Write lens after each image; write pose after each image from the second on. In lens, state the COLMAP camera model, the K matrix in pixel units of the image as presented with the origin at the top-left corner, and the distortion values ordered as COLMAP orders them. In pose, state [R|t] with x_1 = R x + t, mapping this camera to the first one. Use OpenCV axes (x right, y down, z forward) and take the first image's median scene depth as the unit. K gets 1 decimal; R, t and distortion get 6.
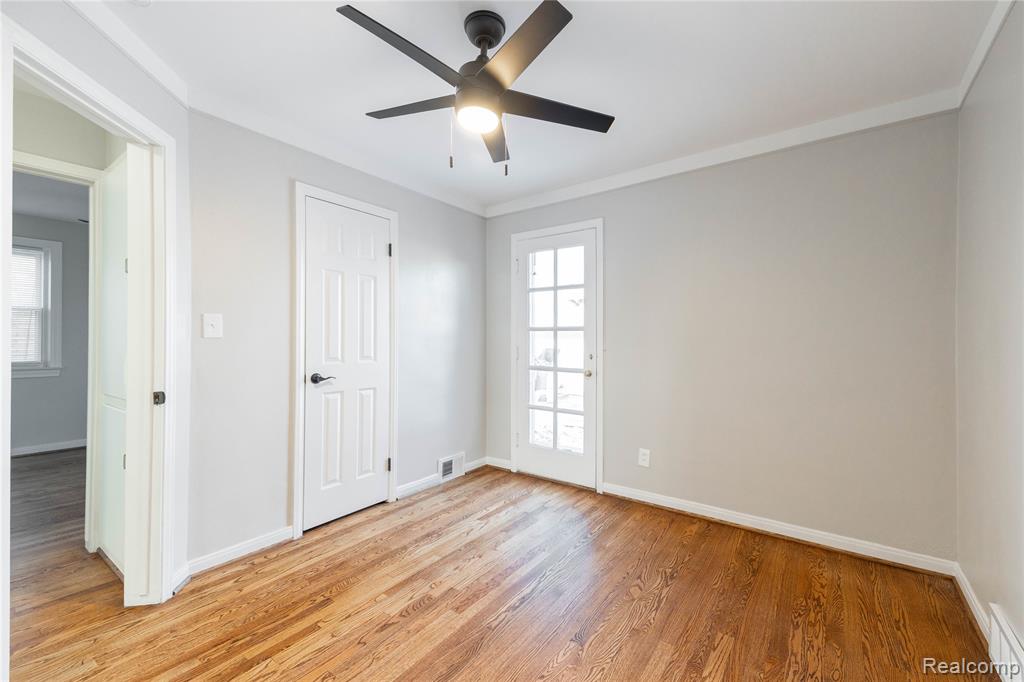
lens RADIAL K [[419.6, 0, 508.7], [0, 419.6, 338.2], [0, 0, 1]] dist [0.057709, -0.021964]
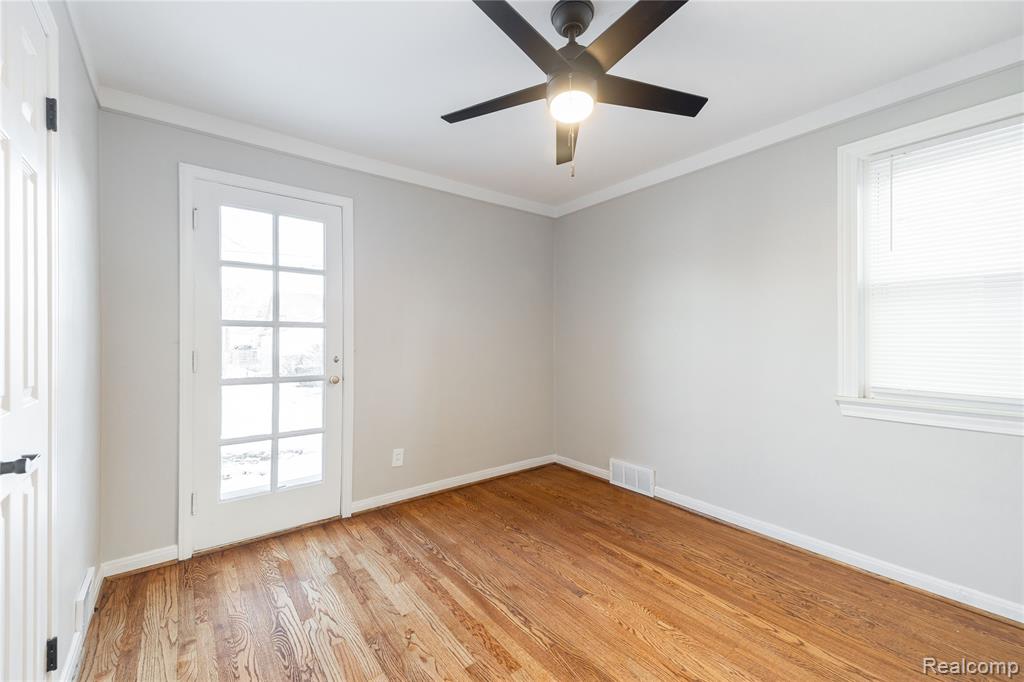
lens RADIAL K [[419.6, 0, 508.7], [0, 419.6, 338.2], [0, 0, 1]] dist [0.057709, -0.021964]
pose [[0.275098, -0.006568, 0.961394, -0.562821], [-0.001005, 0.999974, 0.007119, -0.004824], [-0.961416, -0.002924, 0.275085, 0.479442]]
